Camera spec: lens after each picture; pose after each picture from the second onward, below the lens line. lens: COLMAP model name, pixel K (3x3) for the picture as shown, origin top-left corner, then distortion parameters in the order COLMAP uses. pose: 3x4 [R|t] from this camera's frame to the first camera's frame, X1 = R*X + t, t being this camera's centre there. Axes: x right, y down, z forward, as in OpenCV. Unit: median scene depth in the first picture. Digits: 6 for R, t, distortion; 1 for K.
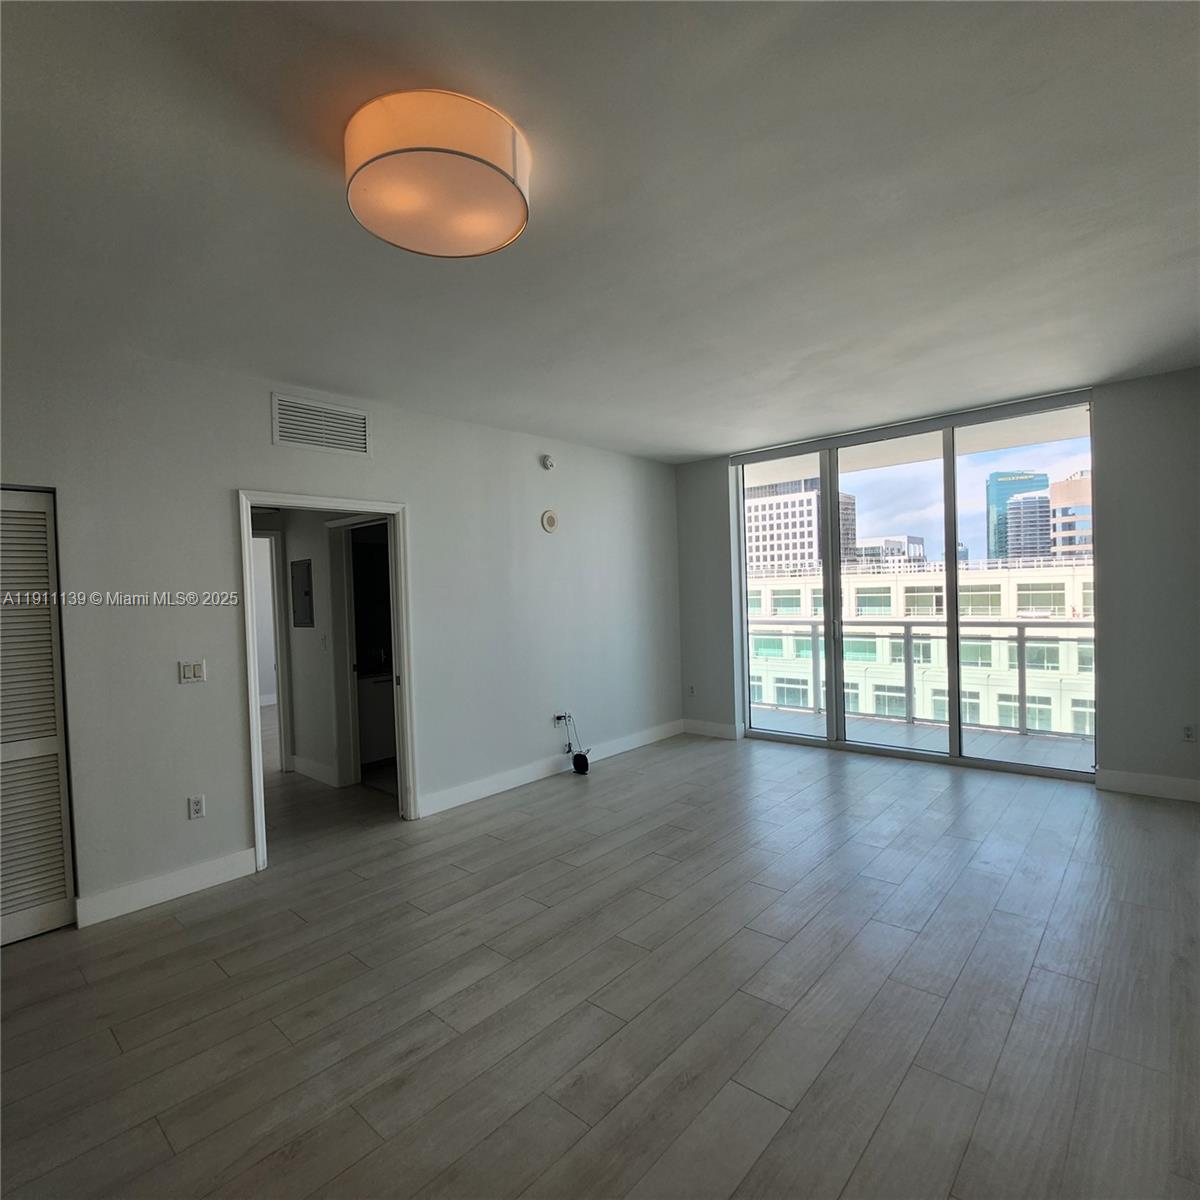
lens RADIAL K [[640.8, 0, 589.4], [0, 640.8, 597.4], [0, 0, 1]] dist [-0.009636, -0.003553]
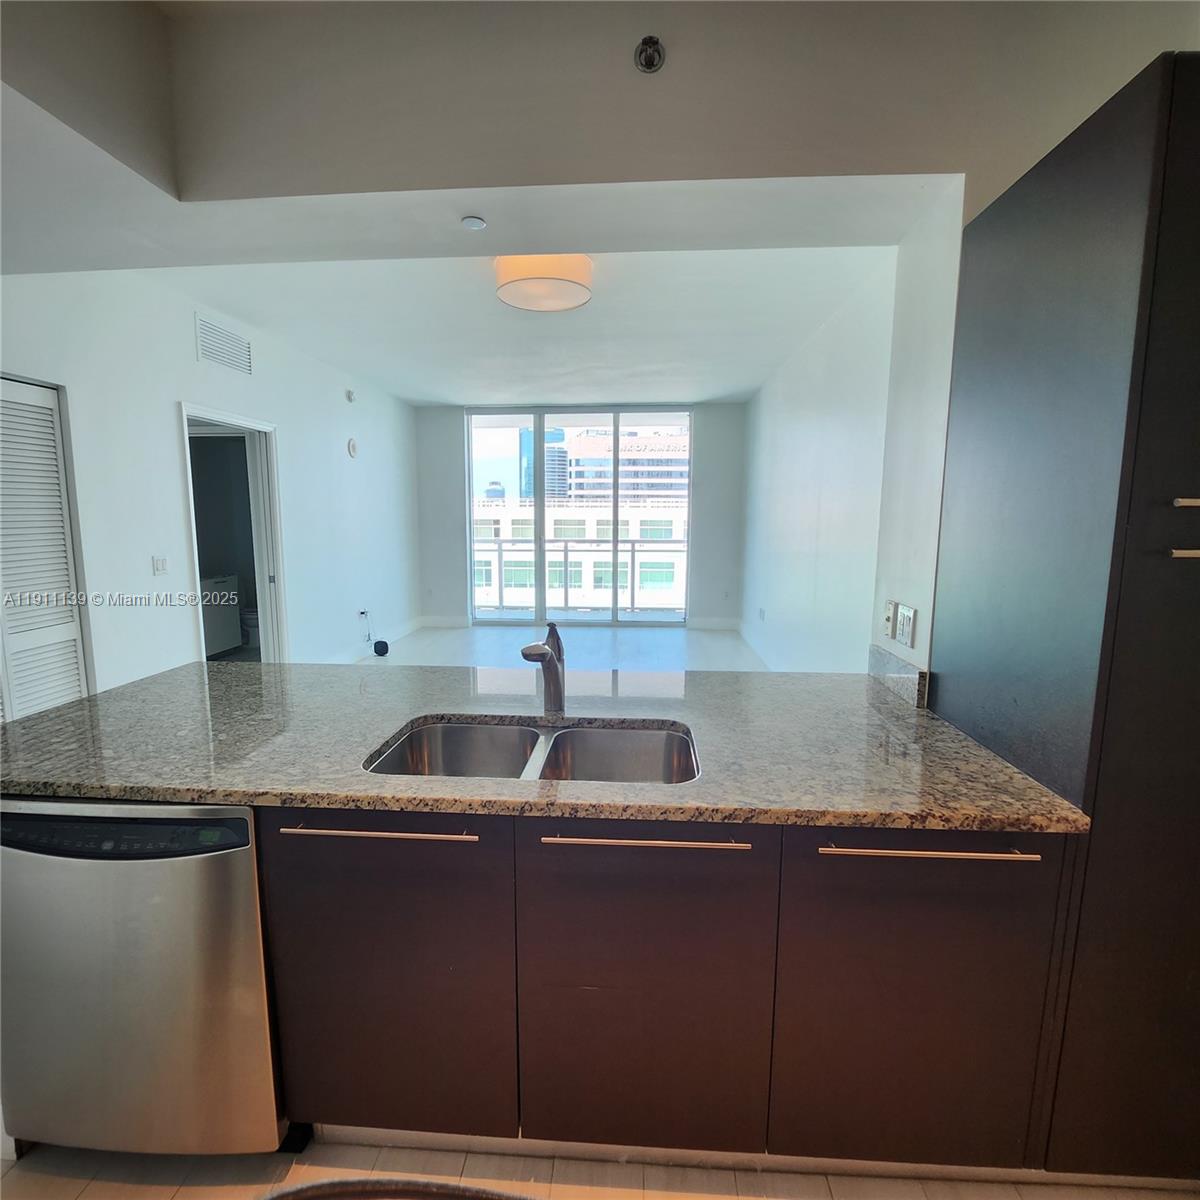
lens RADIAL K [[640.8, 0, 589.9], [0, 640.8, 589.2], [0, 0, 1]] dist [-0.009636, -0.003553]
pose [[0.784944, -0.037810, 0.618412, -0.394042], [-0.021218, 0.995910, 0.087823, 0.024020], [-0.619204, -0.082058, 0.780931, -0.180717]]
